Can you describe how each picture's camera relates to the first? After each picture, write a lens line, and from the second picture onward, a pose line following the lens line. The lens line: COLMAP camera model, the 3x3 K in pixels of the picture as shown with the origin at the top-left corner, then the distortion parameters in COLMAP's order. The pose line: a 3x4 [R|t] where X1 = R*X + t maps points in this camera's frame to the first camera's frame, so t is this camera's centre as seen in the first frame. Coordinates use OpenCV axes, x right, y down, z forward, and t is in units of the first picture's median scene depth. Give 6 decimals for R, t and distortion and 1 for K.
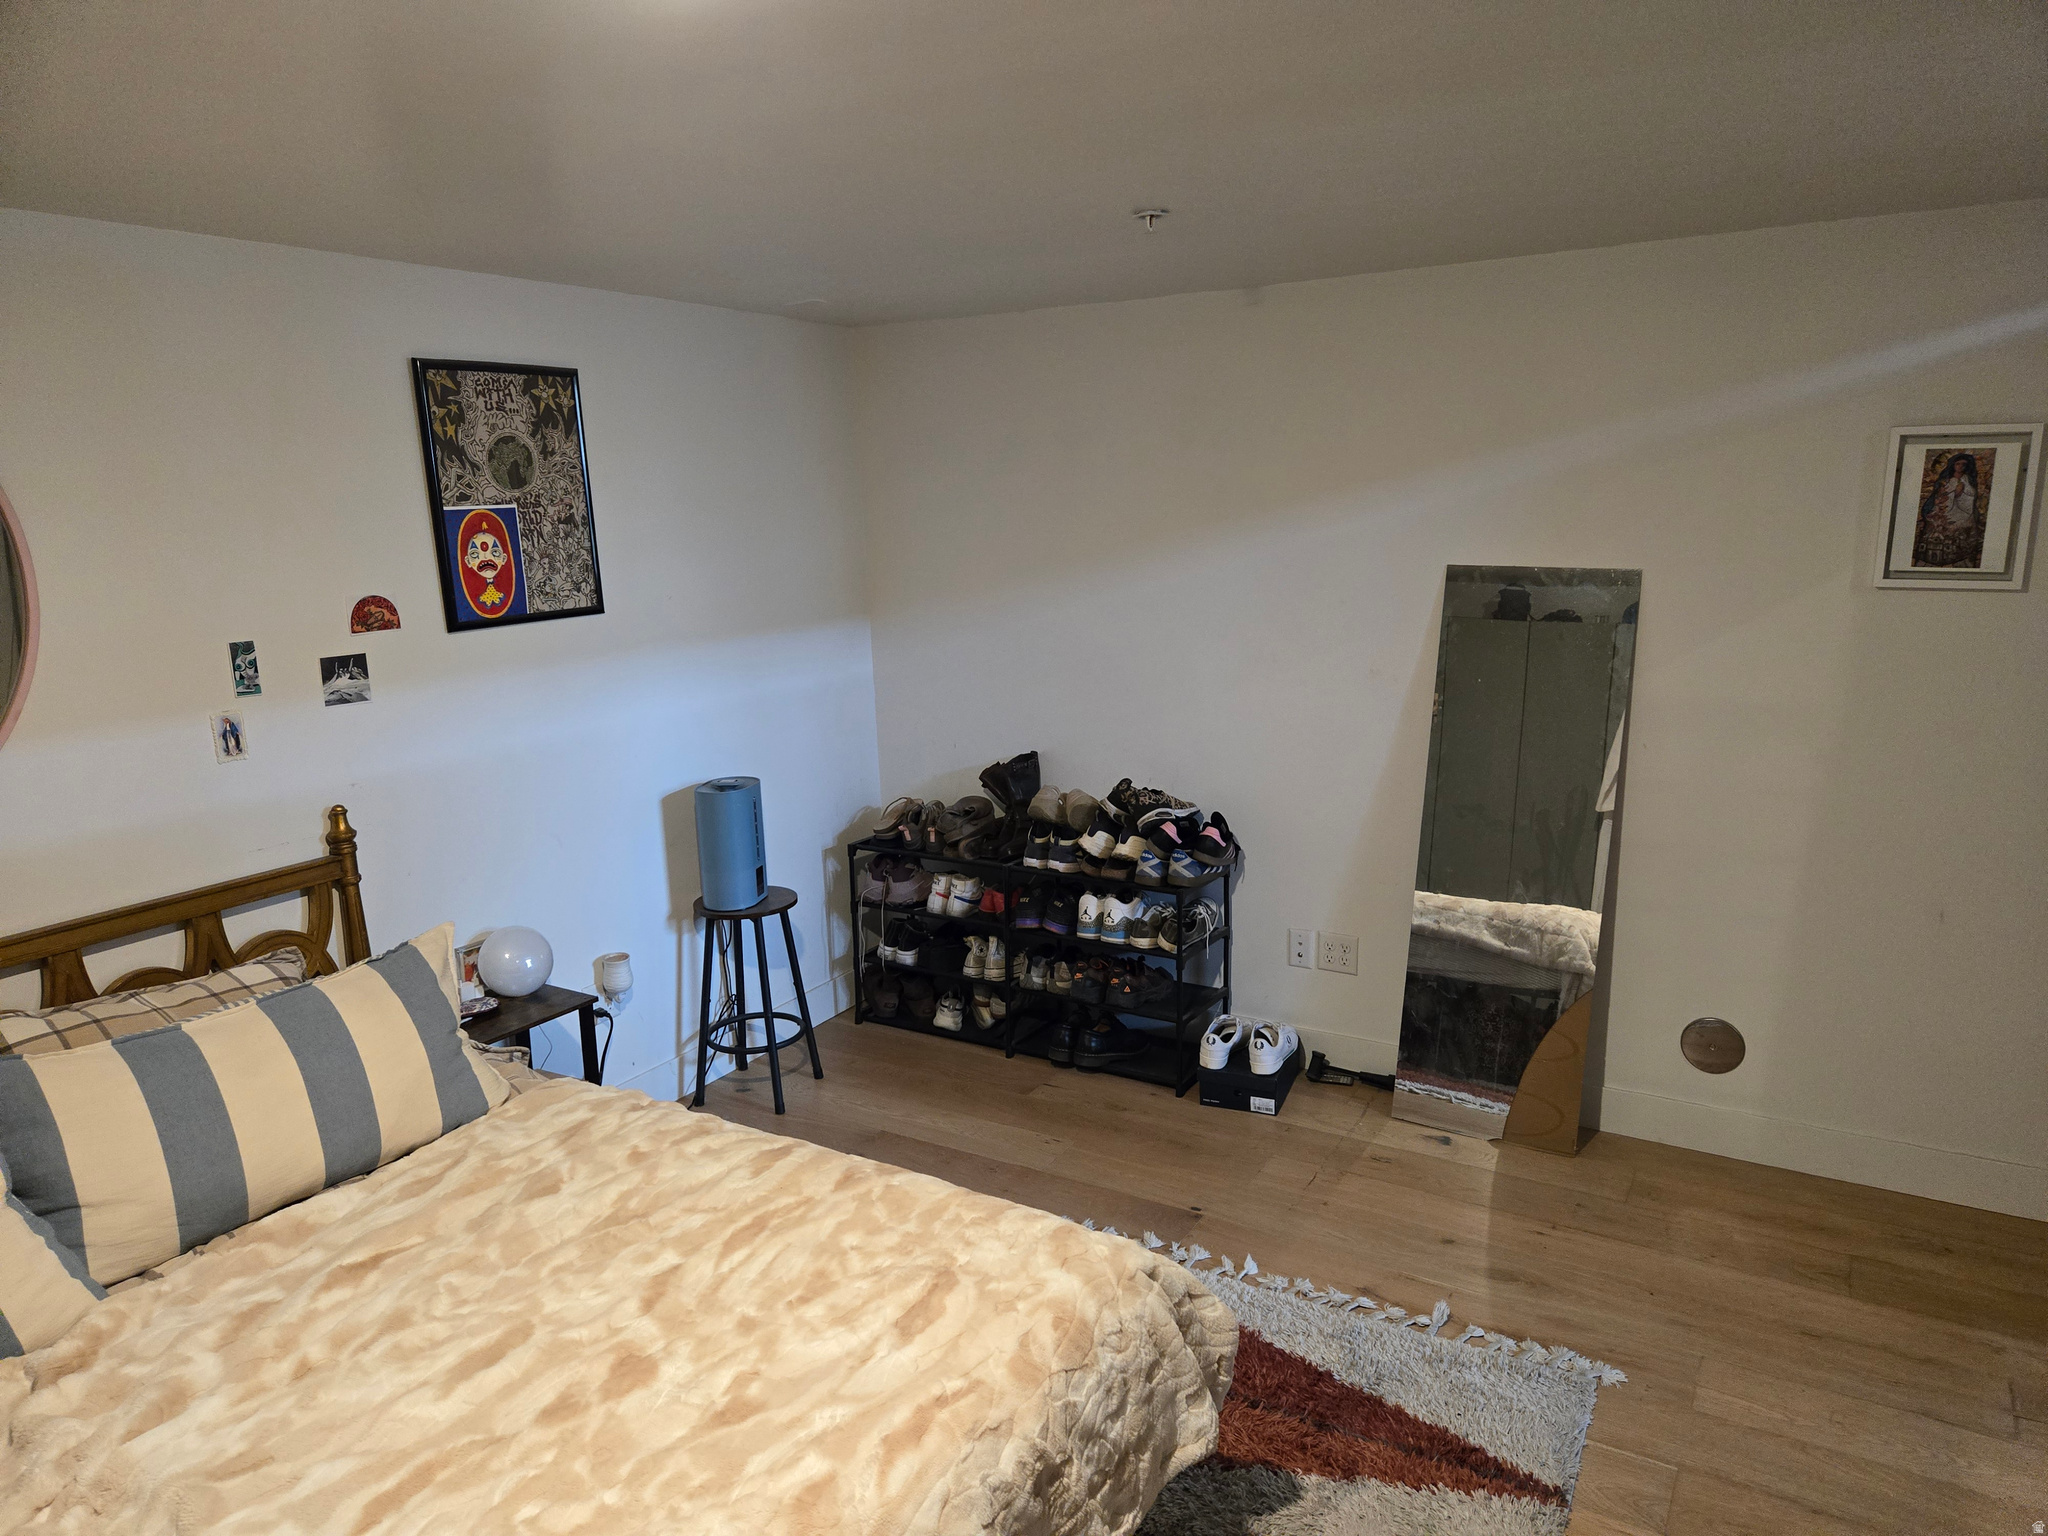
lens RADIAL K [[1368.5, 0, 1034.1], [0, 1368.5, 774.5], [0, 0, 1]] dist [0.082898, -0.081272]
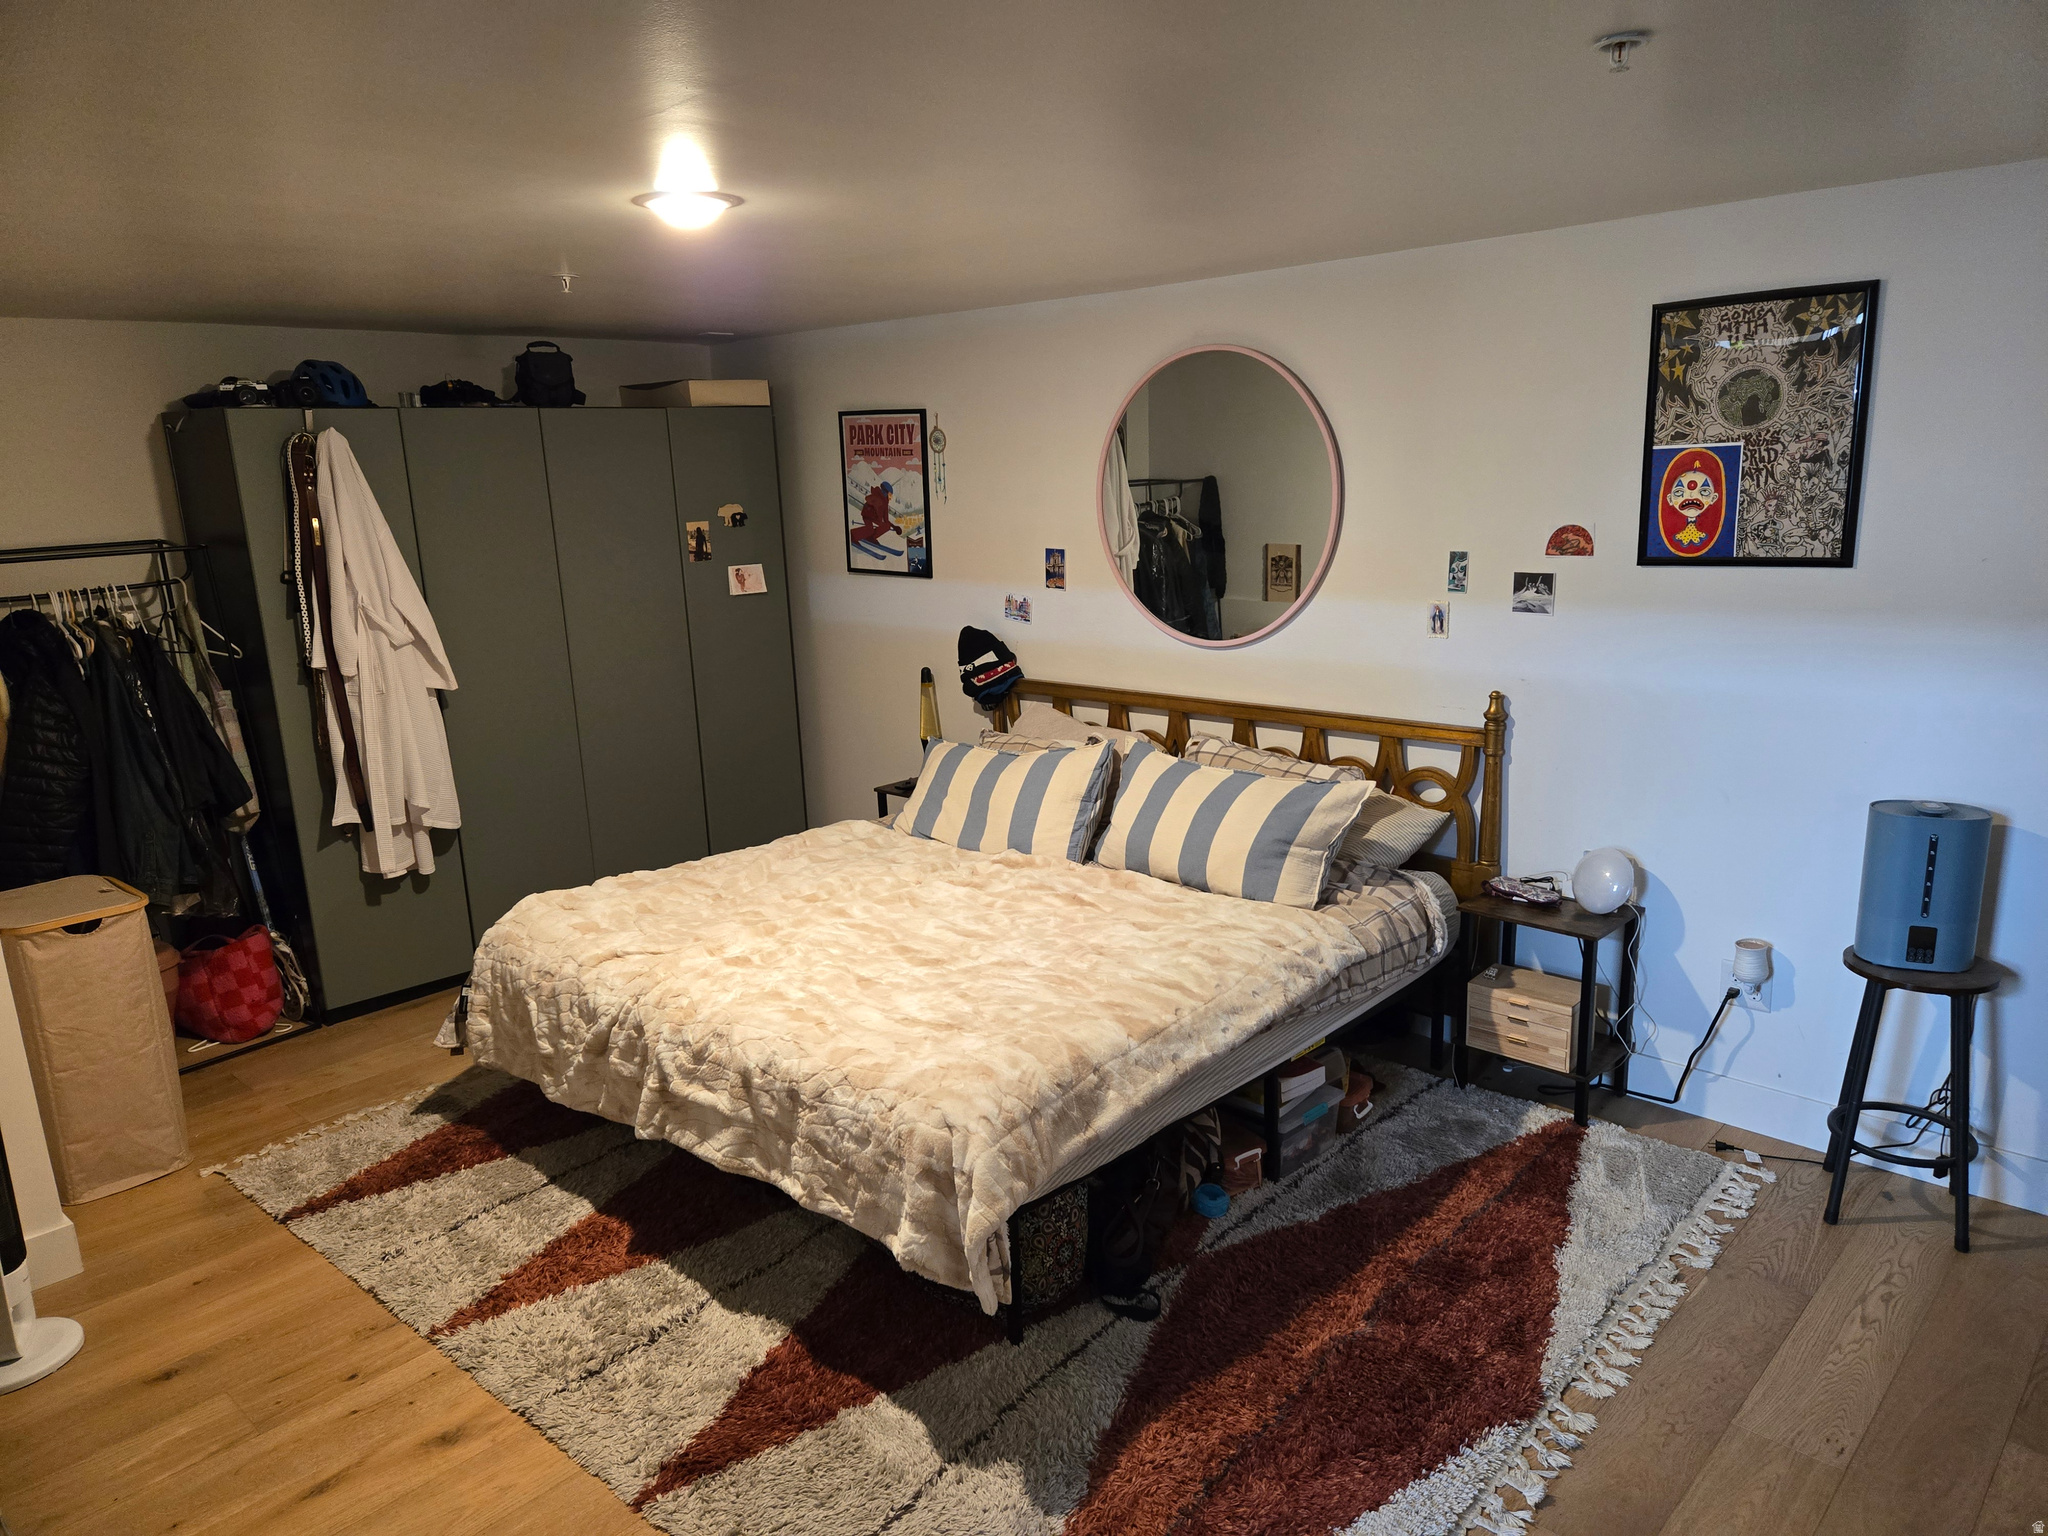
lens RADIAL K [[1368.5, 0, 1034.1], [0, 1368.5, 774.5], [0, 0, 1]] dist [0.082898, -0.081272]
pose [[-0.210788, 0.257385, -0.943038, 0.718487], [-0.154083, 0.943906, 0.292063, -0.190102], [0.965312, 0.206870, -0.159305, 0.753674]]
